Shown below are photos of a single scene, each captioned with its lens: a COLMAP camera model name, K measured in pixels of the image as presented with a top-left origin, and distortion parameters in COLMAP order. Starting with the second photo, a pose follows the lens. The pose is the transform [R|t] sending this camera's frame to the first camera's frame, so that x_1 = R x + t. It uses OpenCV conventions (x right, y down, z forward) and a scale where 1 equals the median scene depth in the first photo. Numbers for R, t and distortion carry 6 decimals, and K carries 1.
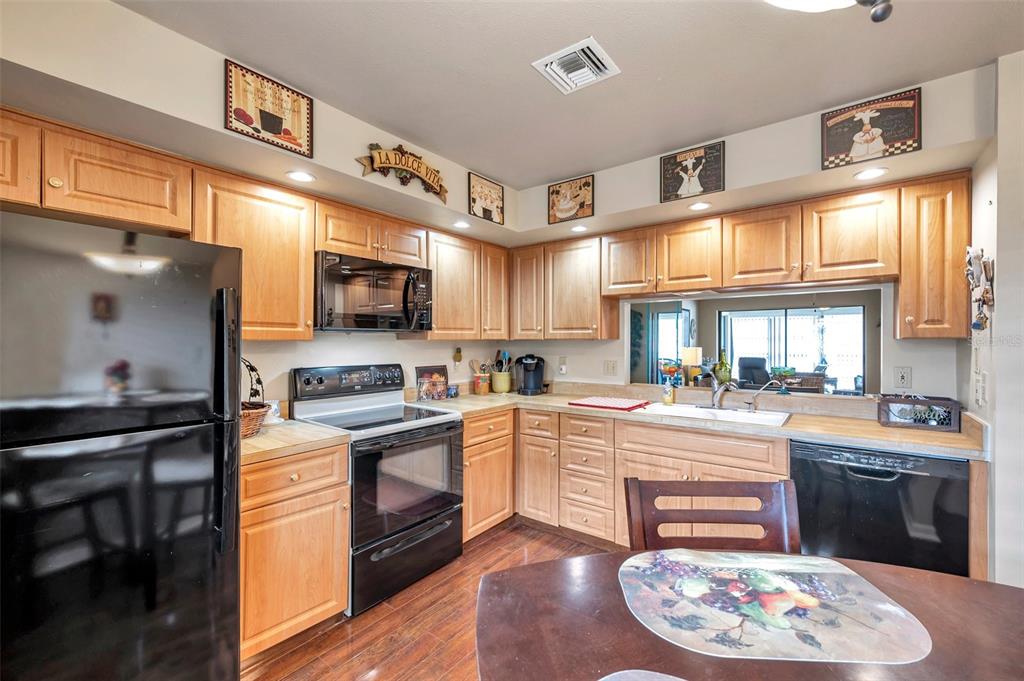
lens RADIAL K [[424.6, 0, 511.6], [0, 424.6, 343.3], [0, 0, 1]] dist [0.010155, -0.002287]
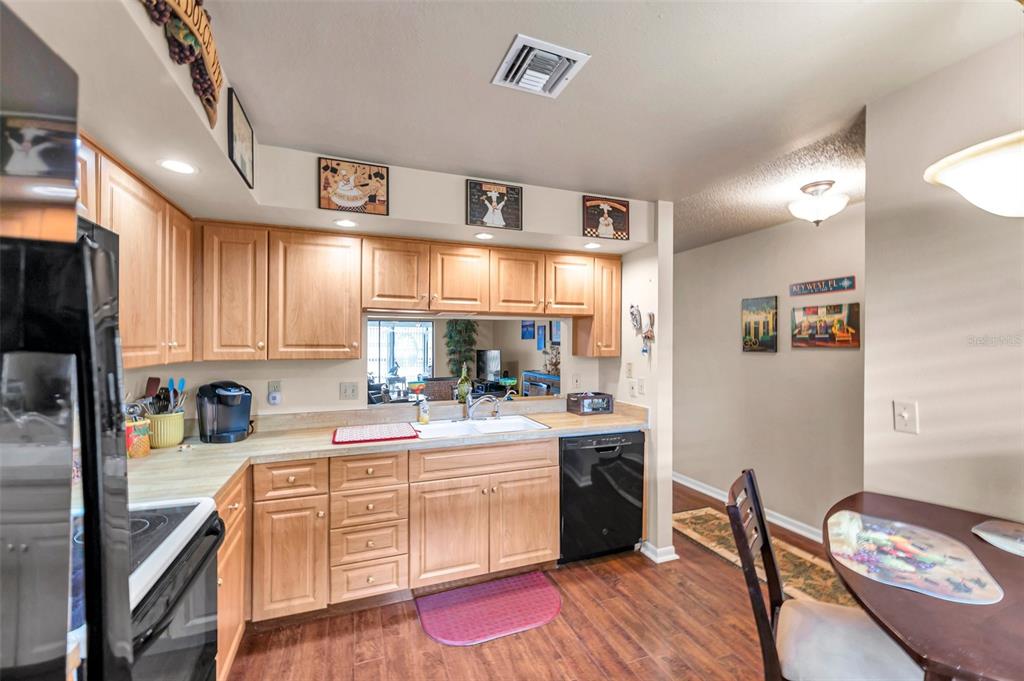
lens RADIAL K [[411.2, 0, 505.6], [0, 411.2, 344.4], [0, 0, 1]] dist [-0.008768, 0.003082]
pose [[0.533609, -0.000671, 0.845731, -0.428619], [0.004770, 0.999986, -0.002217, -0.046529], [-0.845718, 0.005217, 0.533605, 0.420612]]
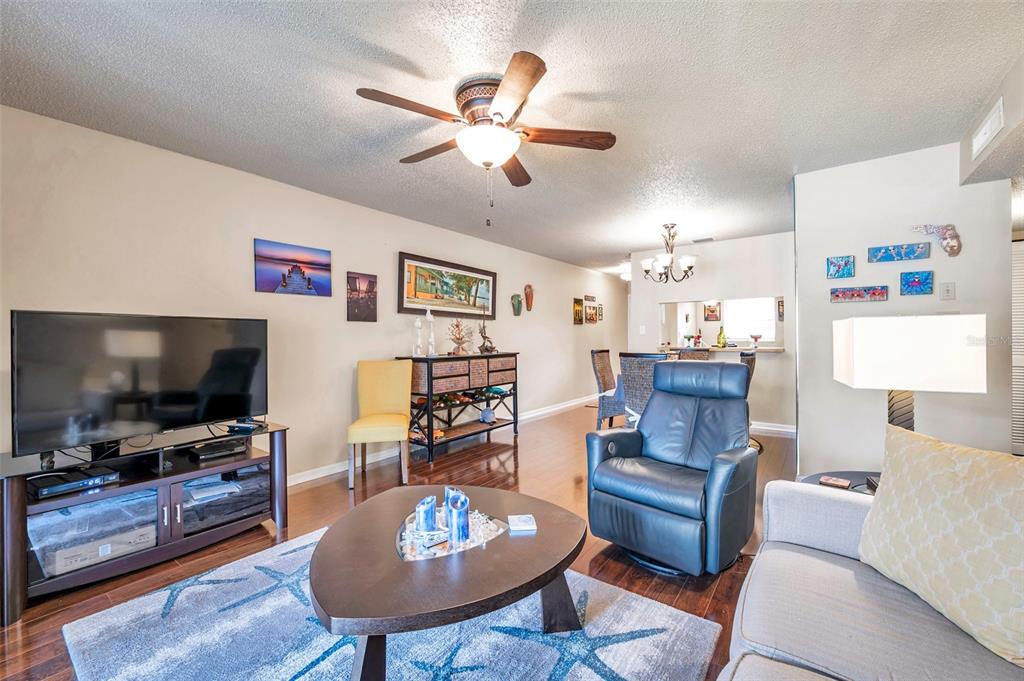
lens RADIAL K [[411.2, 0, 508.1], [0, 411.2, 339.5], [0, 0, 1]] dist [-0.008768, 0.003082]
pose [[-0.999869, 0.011733, -0.011120, 1.837989], [0.011576, 0.999834, 0.014088, 0.044811], [0.011283, 0.013957, -0.999839, 3.500275]]
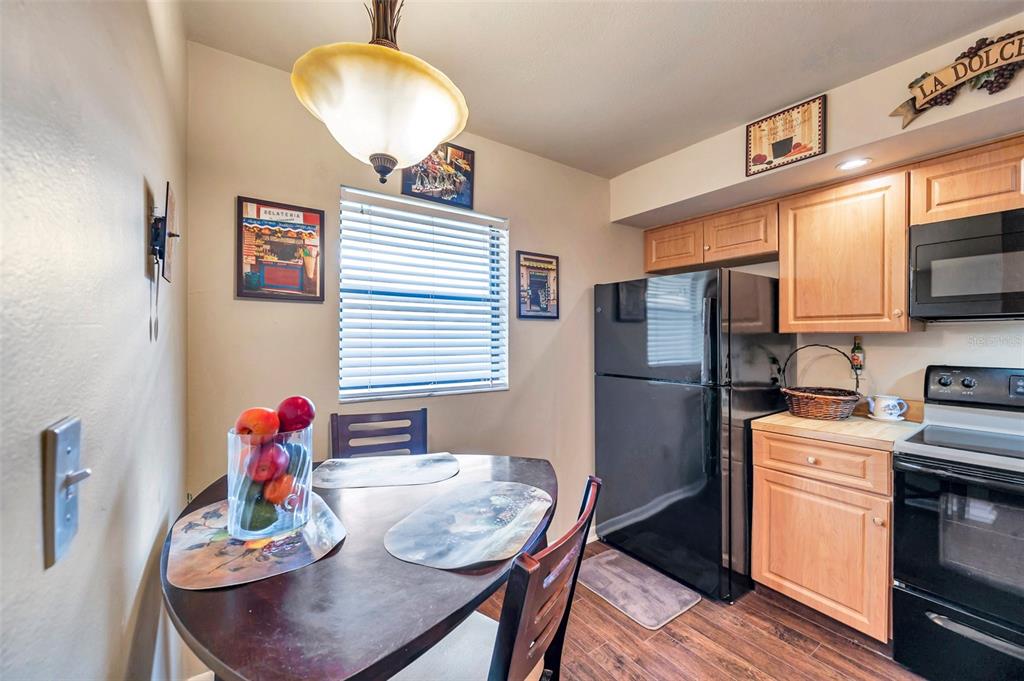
lens RADIAL K [[411.2, 0, 511.7], [0, 411.2, 339.5], [0, 0, 1]] dist [-0.008768, 0.003082]
pose [[-0.286917, -0.002106, -0.957953, 0.526013], [-0.006255, 0.999980, -0.000325, 0.013274], [0.957935, 0.005898, -0.286925, 0.437036]]
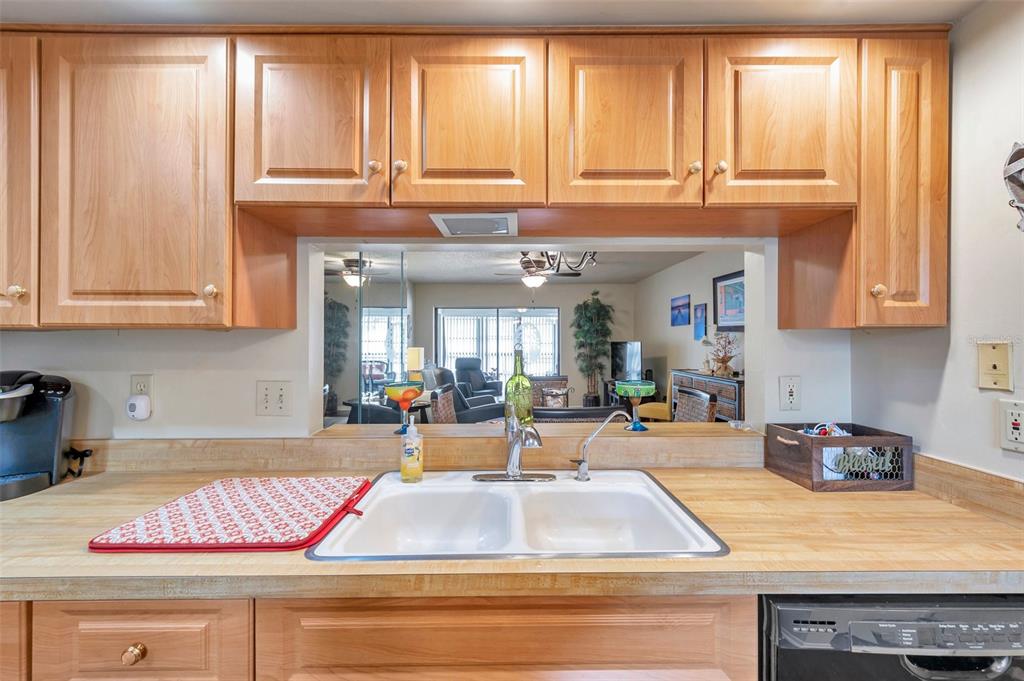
lens RADIAL K [[424.6, 0, 521.3], [0, 424.6, 339.6], [0, 0, 1]] dist [0.010155, -0.002287]
pose [[0.771053, 0.004224, 0.636757, 0.220940], [0.002772, 0.999946, -0.009989, 0.007724], [-0.636765, 0.009467, 0.771000, 0.745111]]
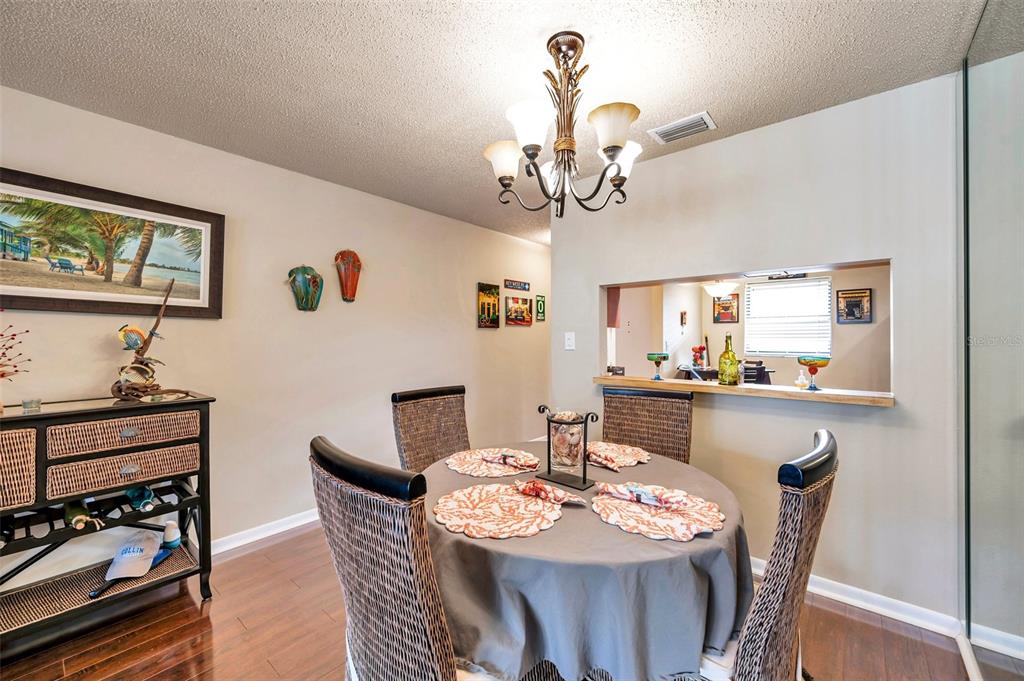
lens RADIAL K [[411.2, 0, 509.2], [0, 411.2, 336.8], [0, 0, 1]] dist [-0.008768, 0.003082]
pose [[-0.999227, 0.003918, 0.039105, 1.117299], [0.004095, 0.999982, 0.004442, 0.012858], [-0.039086, 0.004599, -0.999225, 2.239220]]
